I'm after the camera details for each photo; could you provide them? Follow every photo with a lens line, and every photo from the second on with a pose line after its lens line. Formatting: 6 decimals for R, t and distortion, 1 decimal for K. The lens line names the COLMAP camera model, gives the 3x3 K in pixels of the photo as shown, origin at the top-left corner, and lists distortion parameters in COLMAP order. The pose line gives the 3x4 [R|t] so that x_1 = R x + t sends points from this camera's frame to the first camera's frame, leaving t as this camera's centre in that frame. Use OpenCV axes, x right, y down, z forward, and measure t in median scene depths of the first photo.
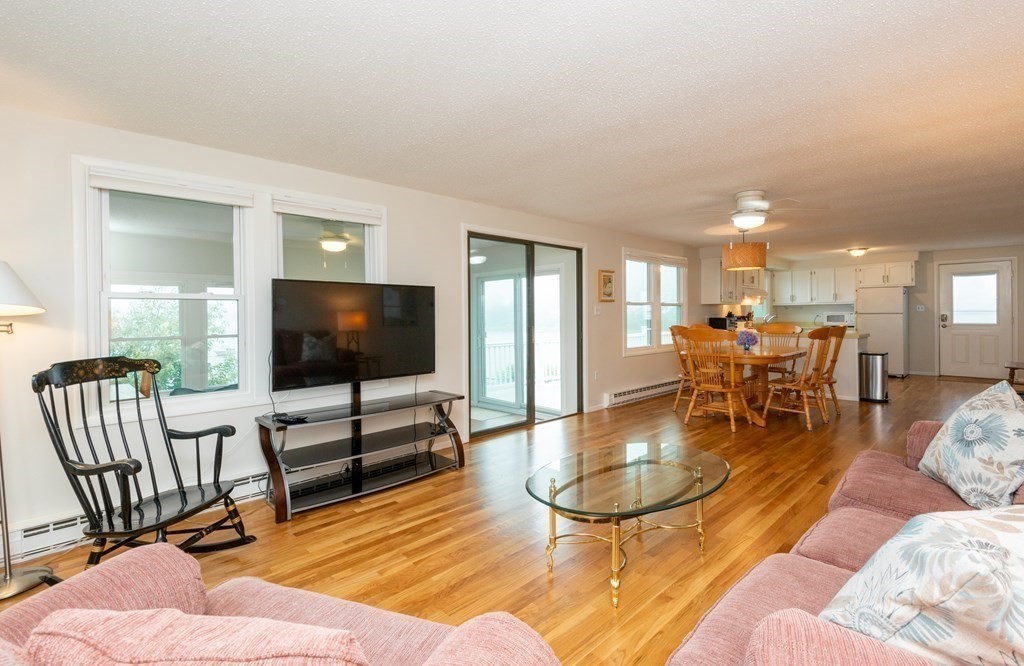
lens RADIAL K [[473.4, 0, 509.3], [0, 473.4, 318.8], [0, 0, 1]] dist [-0.000395, 0.000150]
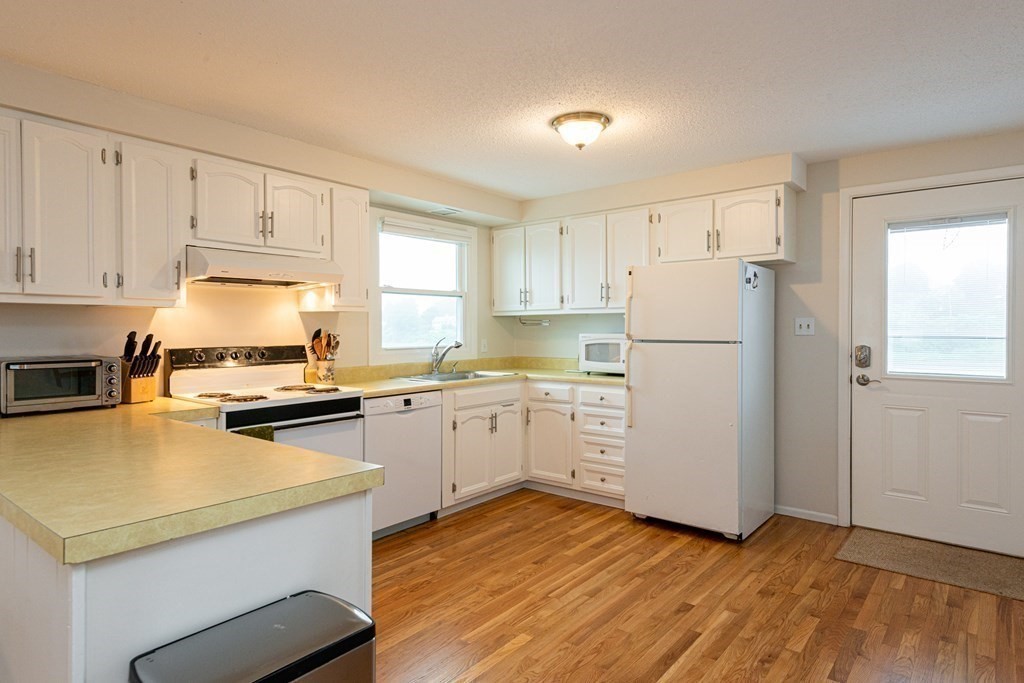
lens RADIAL K [[582.7, 0, 511.2], [0, 582.7, 338.2], [0, 0, 1]] dist [0.004876, -0.001627]
pose [[0.991561, 0.004001, 0.129576, 0.609583], [-0.005526, 0.999920, 0.011414, -0.017544], [-0.129520, -0.012033, 0.991504, 0.614452]]
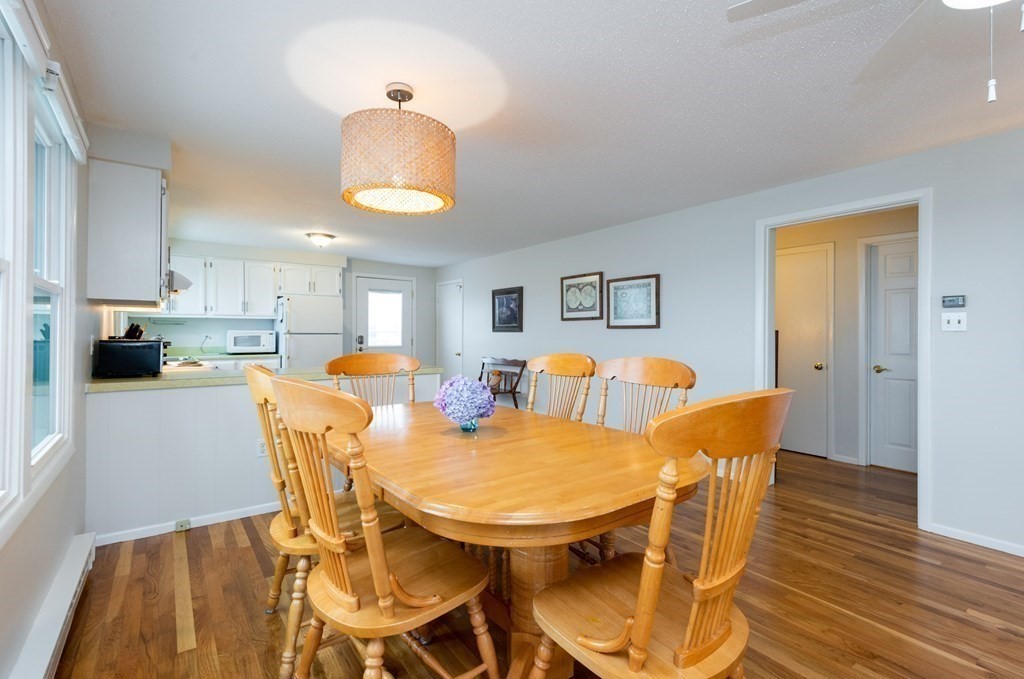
lens RADIAL K [[463.2, 0, 514.6], [0, 463.2, 332.7], [0, 0, 1]] dist [0.002969, 0.000031]
pose [[0.123720, 0.008154, 0.992284, 0.129350], [-0.001879, 0.999966, -0.007983, -0.008278], [-0.992315, -0.000877, 0.123731, 0.617221]]
